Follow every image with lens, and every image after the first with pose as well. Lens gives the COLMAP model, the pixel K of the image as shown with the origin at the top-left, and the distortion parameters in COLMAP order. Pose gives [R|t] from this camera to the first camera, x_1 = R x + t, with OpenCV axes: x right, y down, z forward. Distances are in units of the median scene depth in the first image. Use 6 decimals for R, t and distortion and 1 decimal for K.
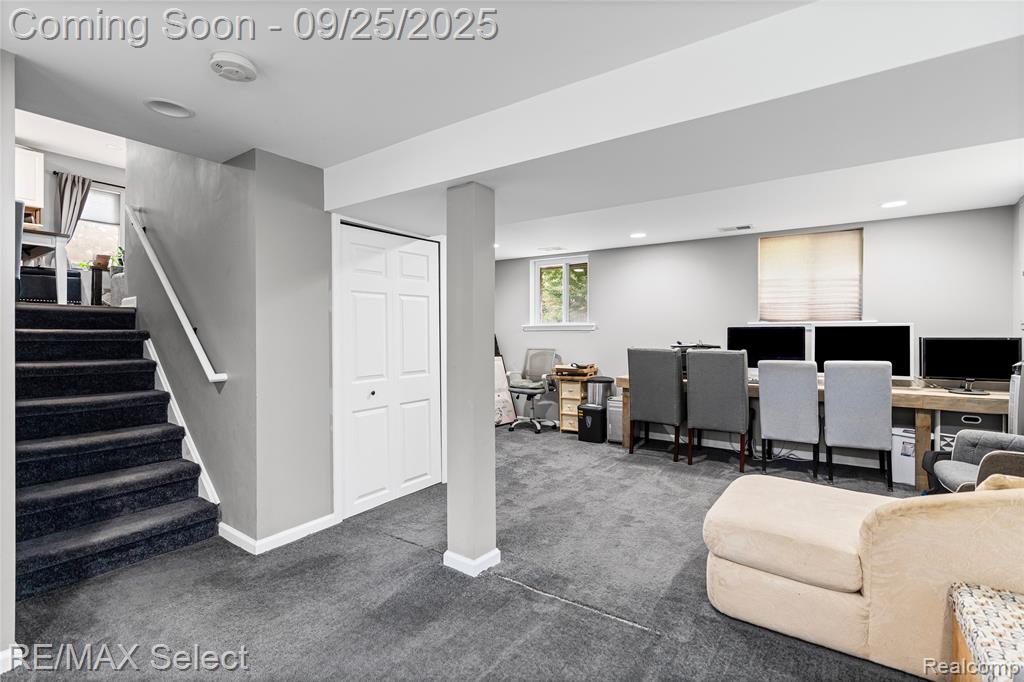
lens RADIAL K [[458.3, 0, 512.0], [0, 458.3, 341.0], [0, 0, 1]] dist [-0.004152, 0.000268]
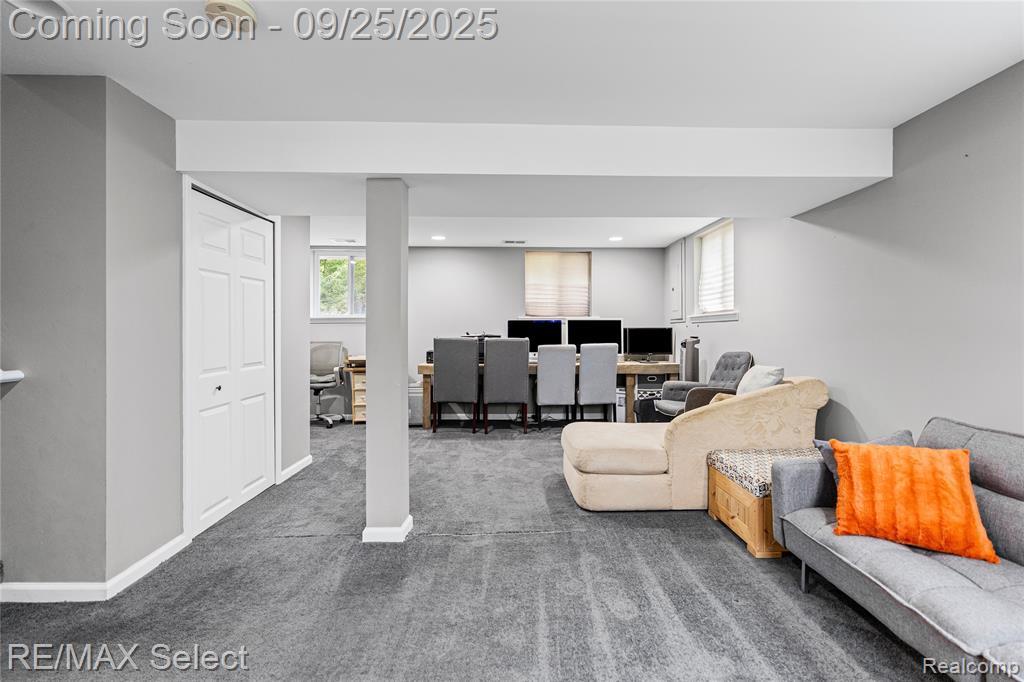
lens RADIAL K [[459.1, 0, 511.8], [0, 459.1, 334.2], [0, 0, 1]] dist [0.000083, 0.000580]
pose [[0.813678, -0.003883, 0.581303, -0.317726], [0.009282, 0.999937, -0.006312, 0.020106], [-0.581242, 0.010531, 0.813663, -0.026742]]
